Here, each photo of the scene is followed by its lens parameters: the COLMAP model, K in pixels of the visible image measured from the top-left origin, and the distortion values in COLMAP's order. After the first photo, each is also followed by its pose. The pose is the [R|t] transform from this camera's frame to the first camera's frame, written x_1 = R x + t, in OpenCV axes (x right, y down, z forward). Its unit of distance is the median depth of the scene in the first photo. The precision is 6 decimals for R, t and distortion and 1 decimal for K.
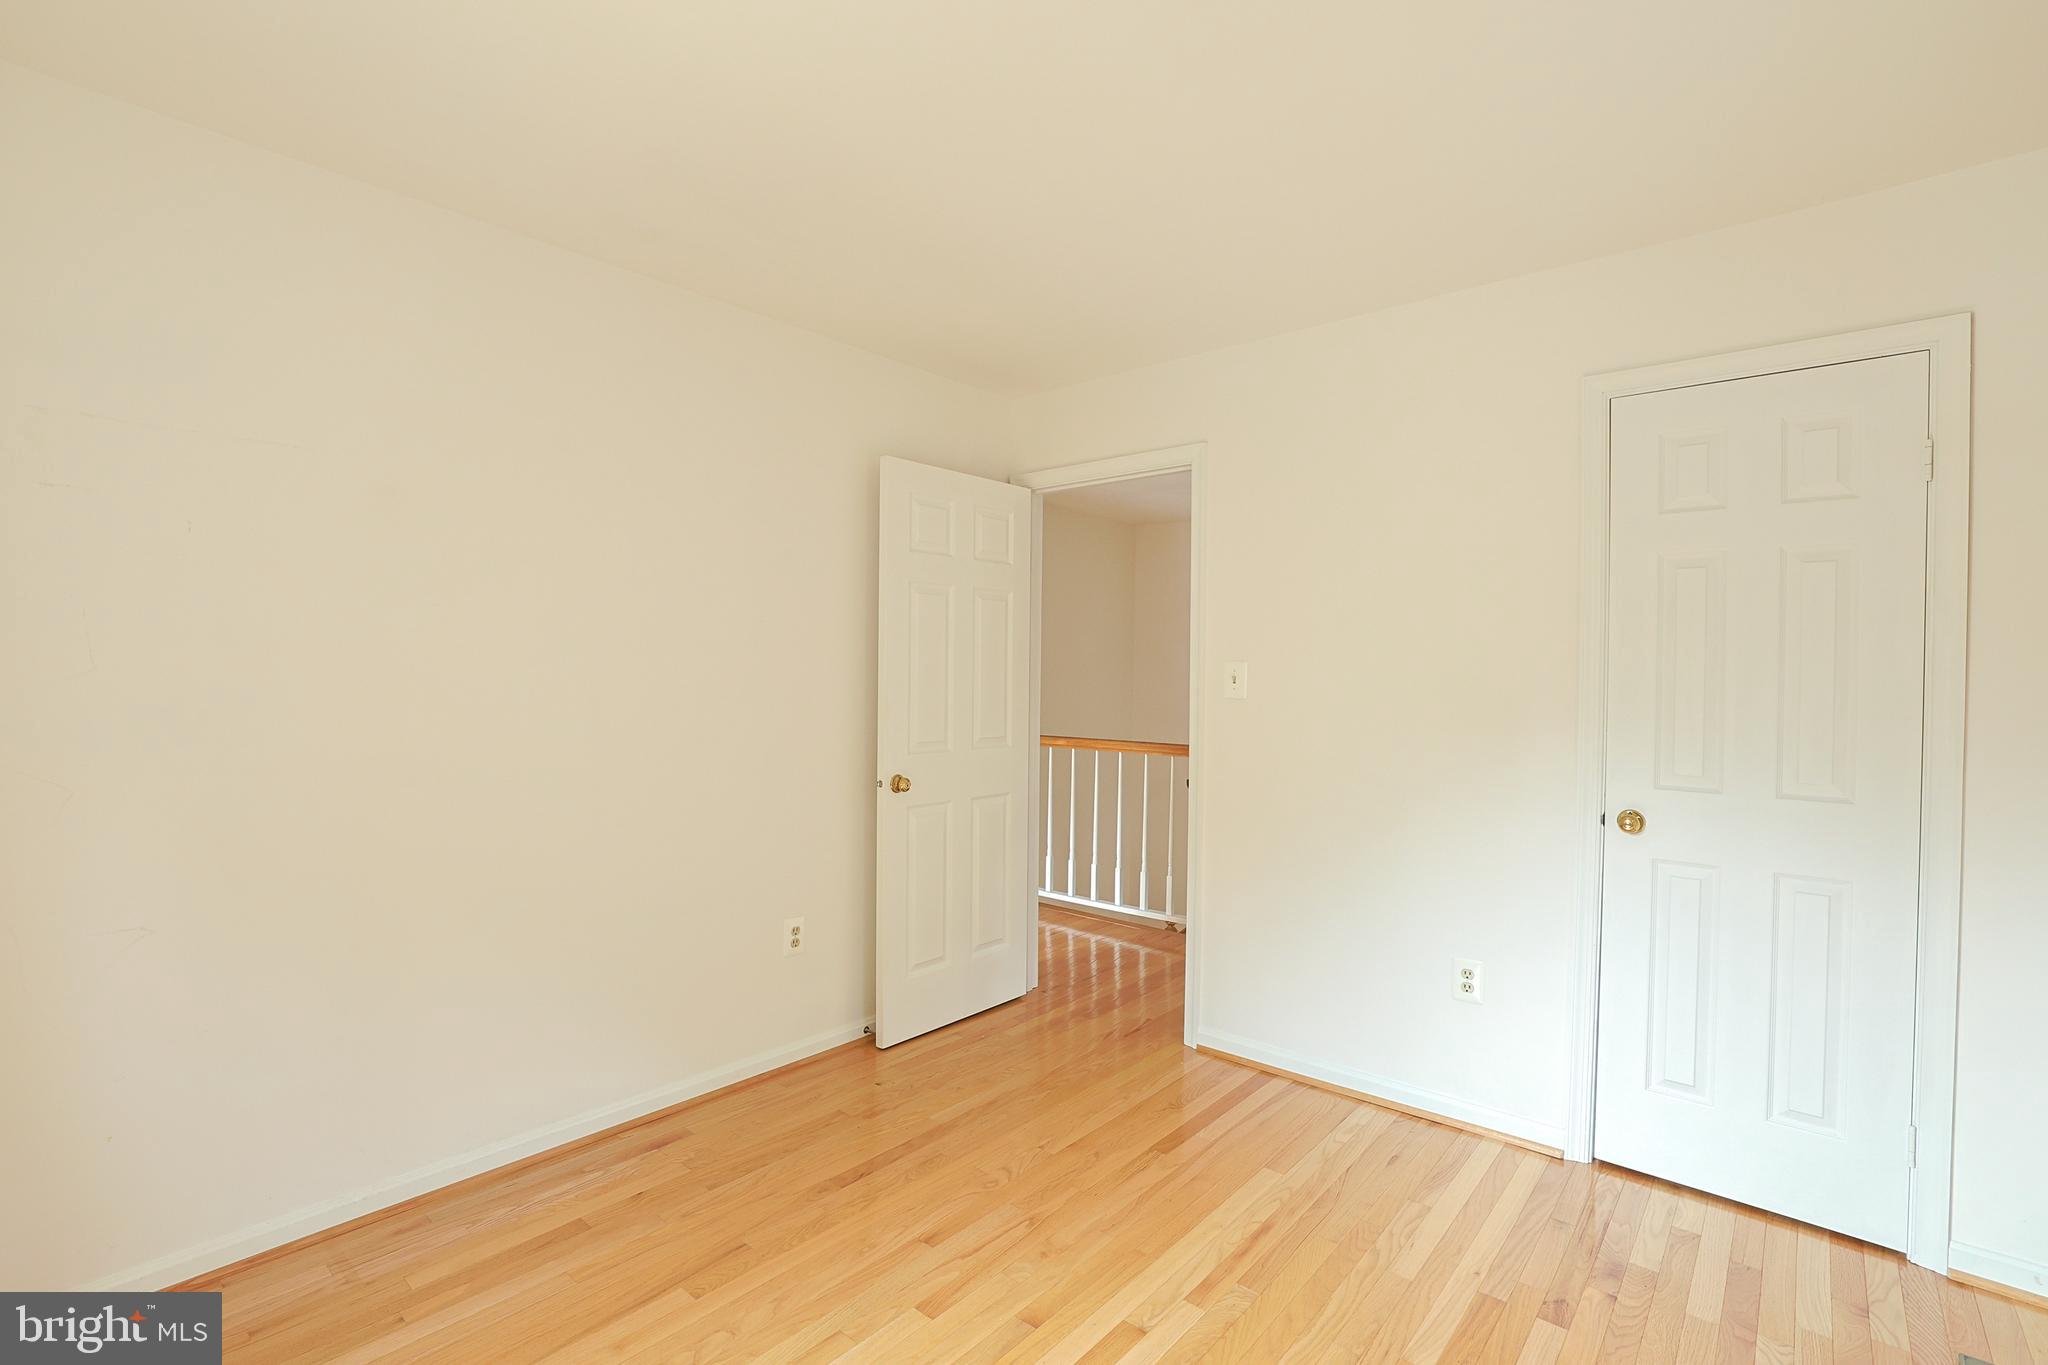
lens RADIAL K [[926.0, 0, 1004.2], [0, 926.0, 680.6], [0, 0, 1]] dist [-0.050530, 0.018811]
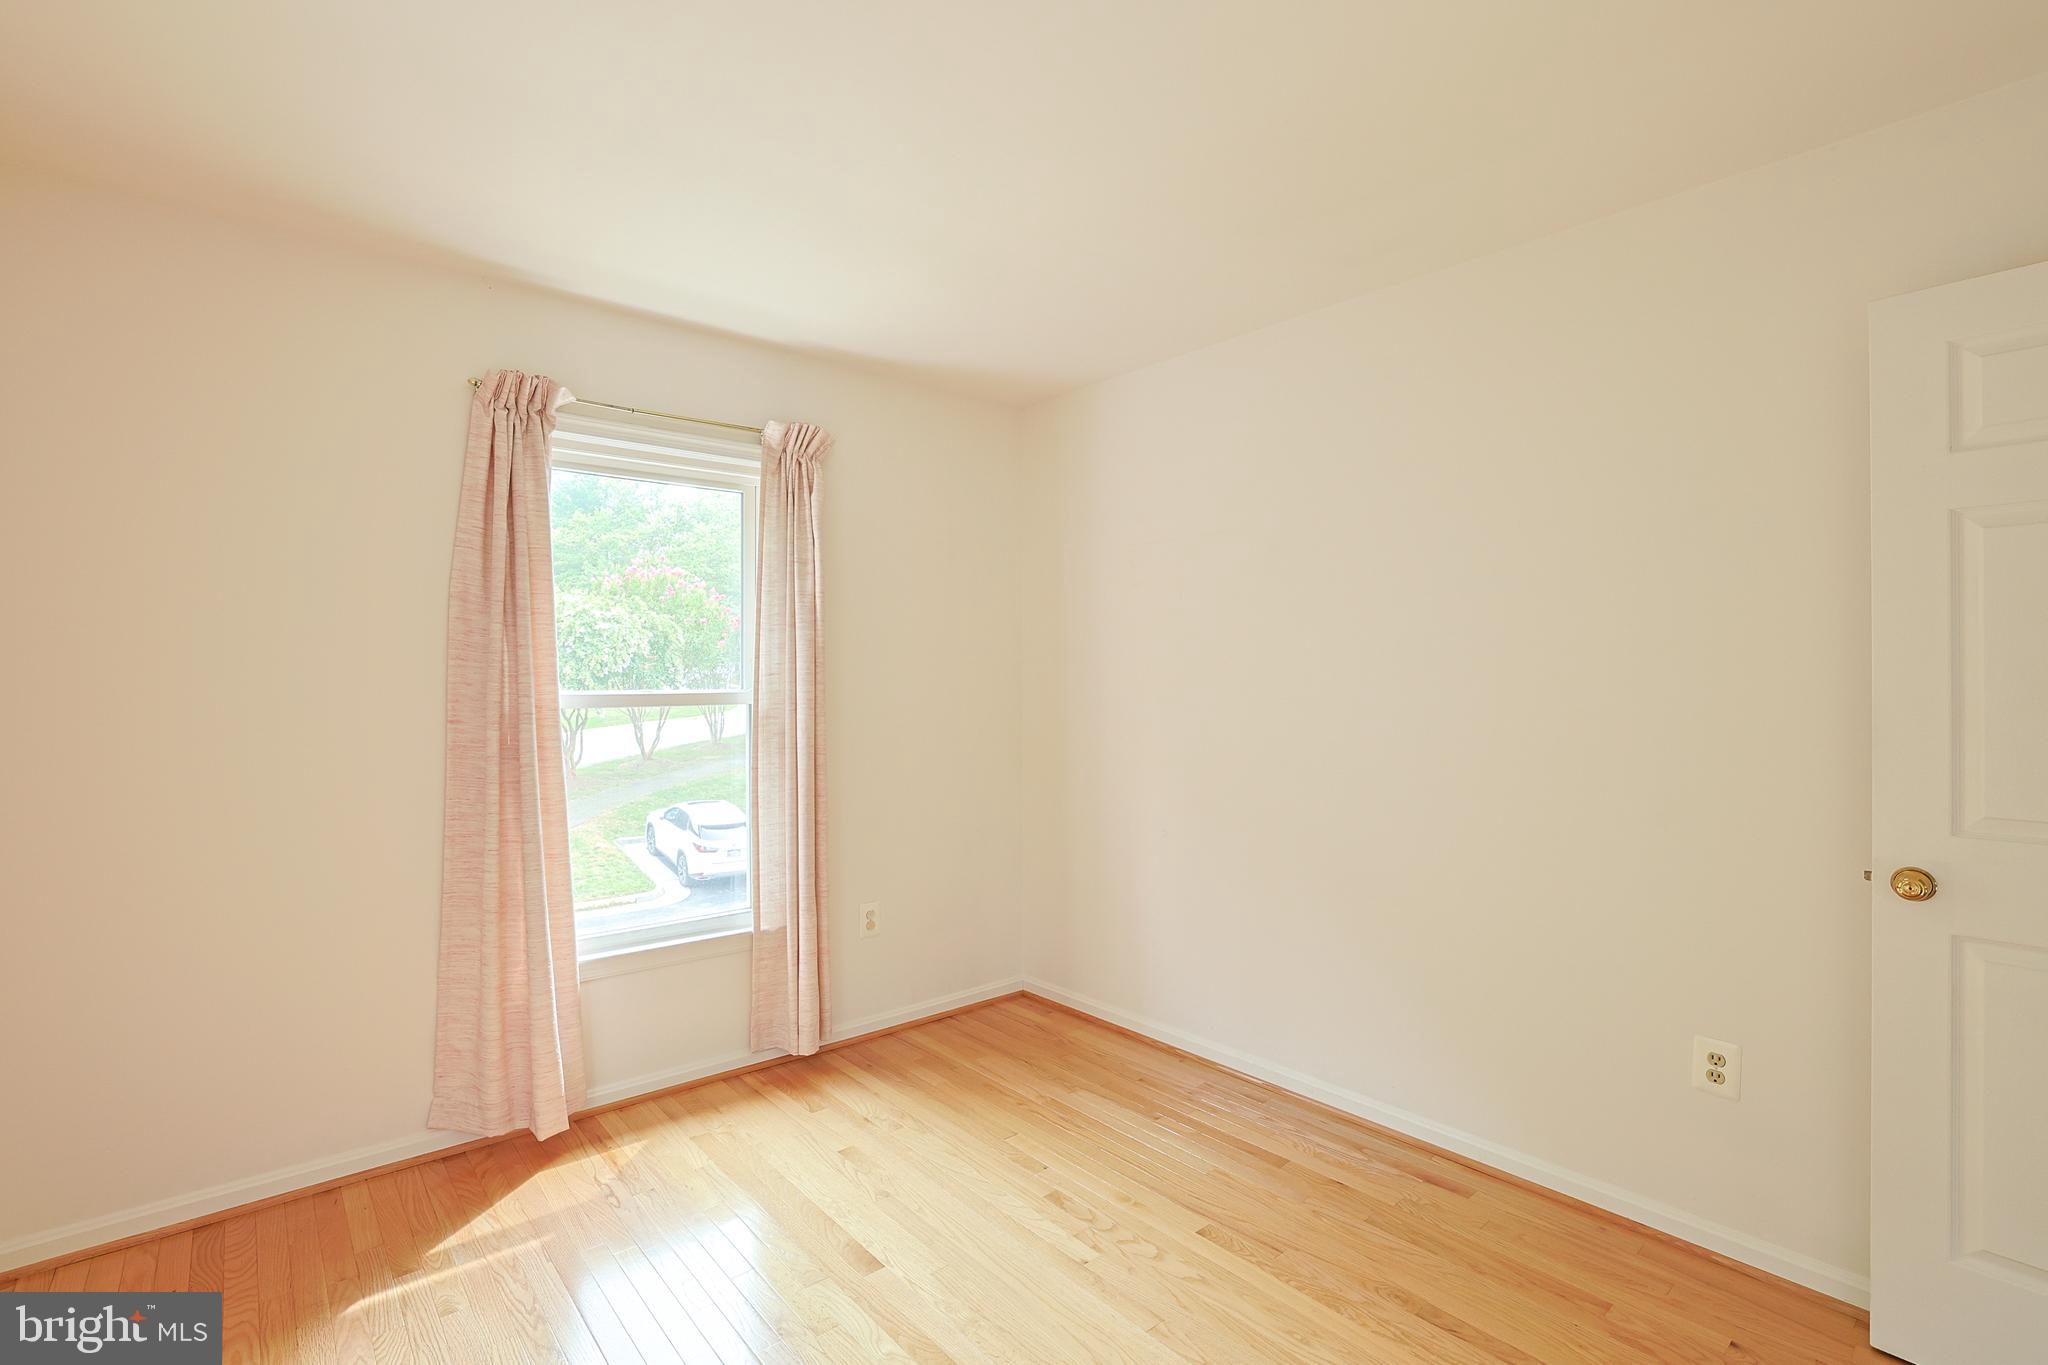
lens RADIAL K [[926.0, 0, 1004.2], [0, 926.0, 680.6], [0, 0, 1]] dist [-0.050530, 0.018811]
pose [[-0.147822, -0.008953, -0.988973, 0.660685], [-0.010320, 0.999919, -0.007509, 0.001451], [0.988960, 0.009096, -0.147902, 0.735589]]
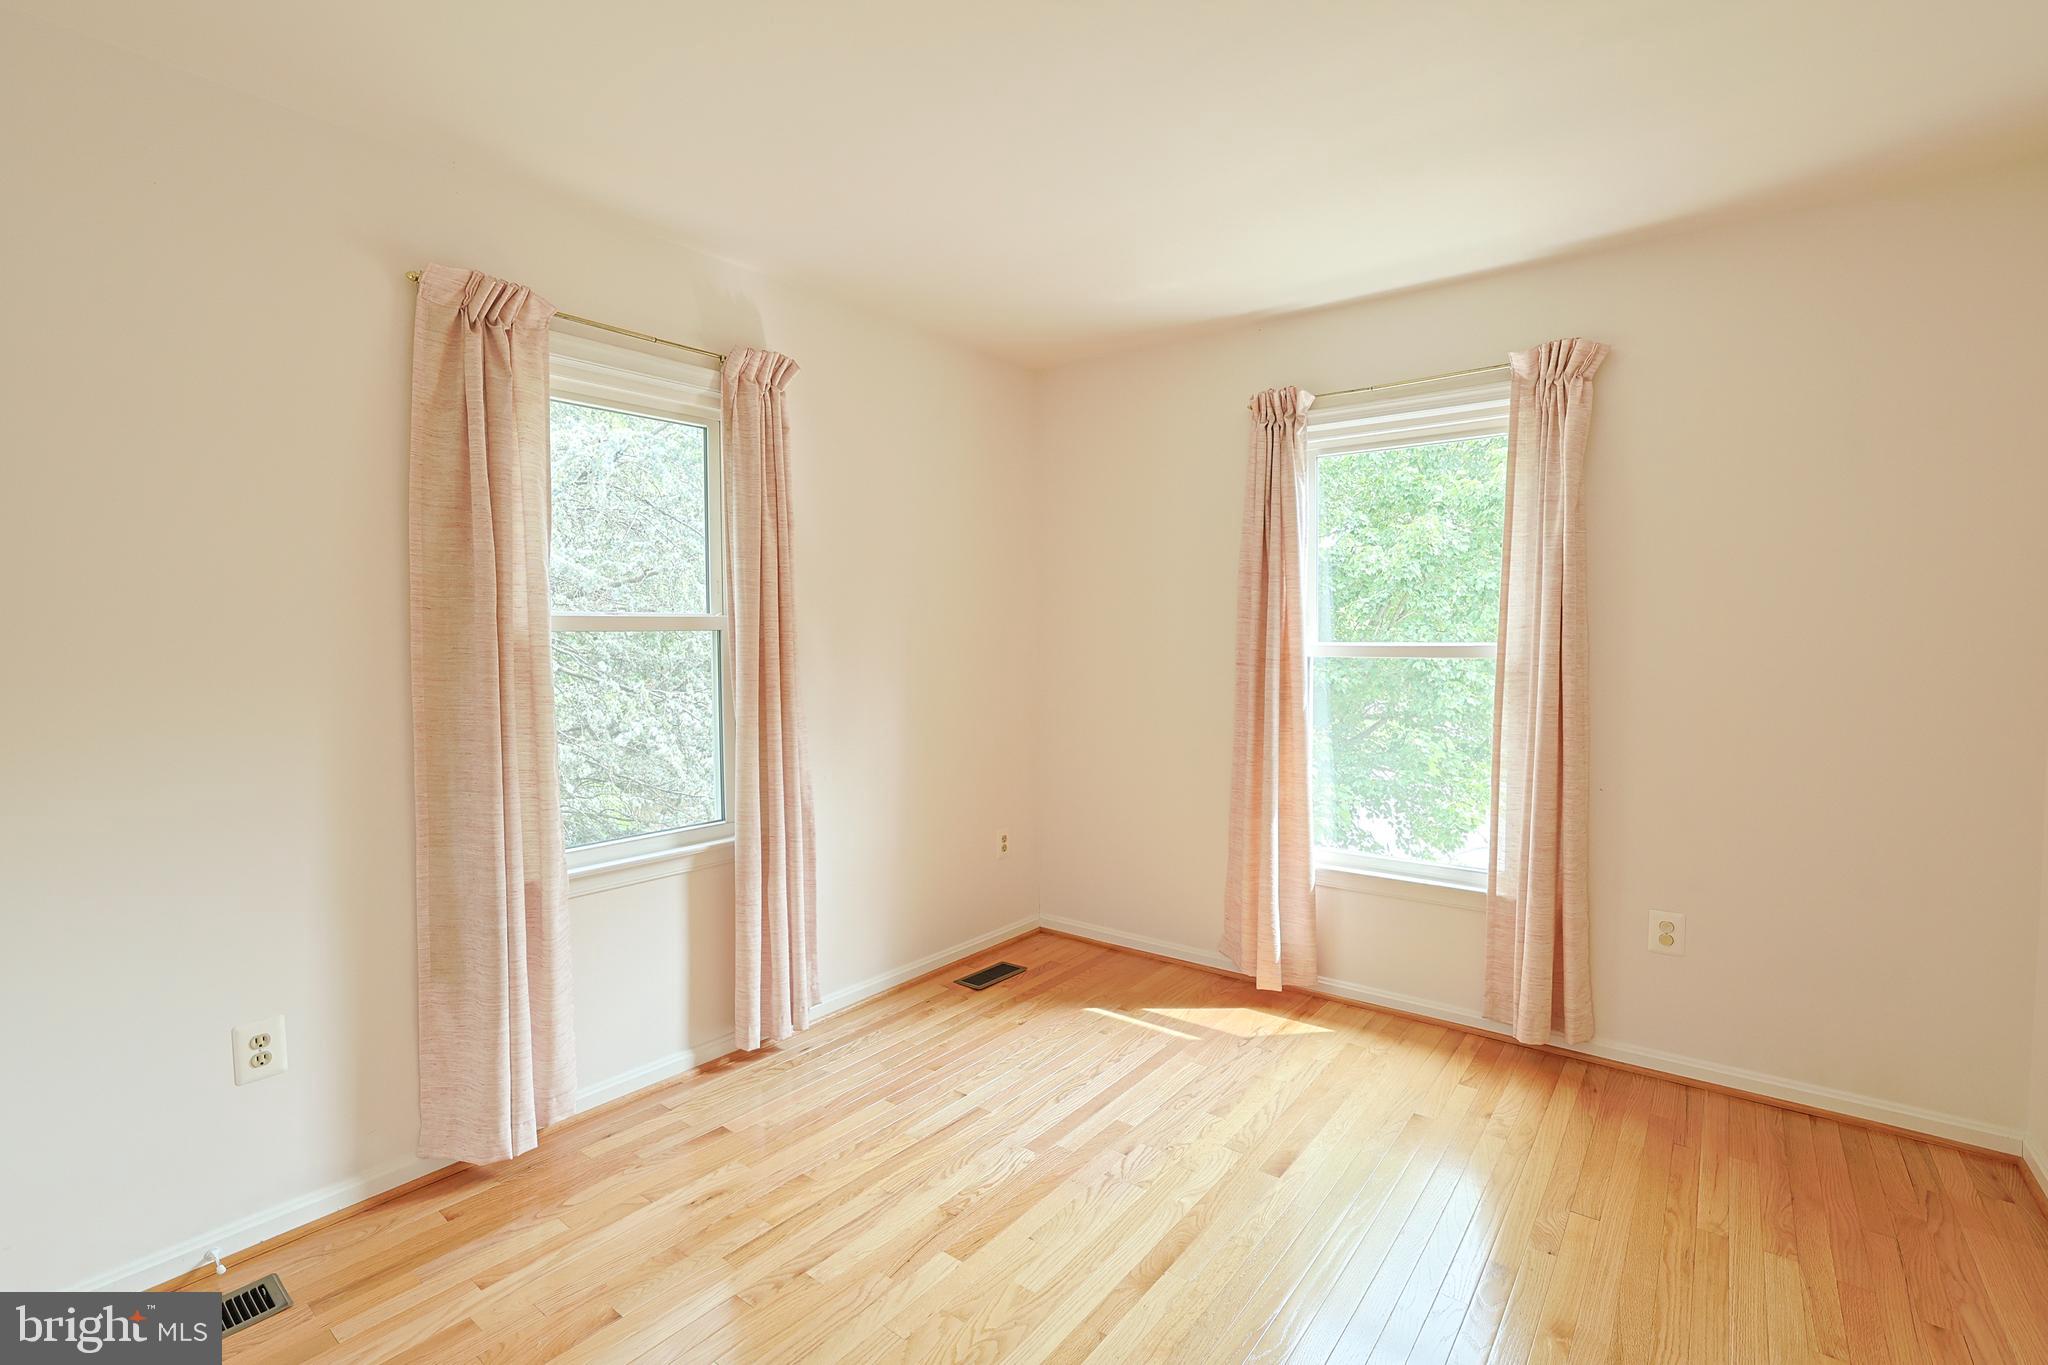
lens RADIAL K [[926.0, 0, 1004.2], [0, 926.0, 680.6], [0, 0, 1]] dist [-0.050530, 0.018811]
pose [[-0.998910, -0.003278, -0.046570, 0.147629], [-0.005849, 0.998460, 0.055171, -0.005347], [0.046317, 0.055383, -0.997390, 1.383542]]
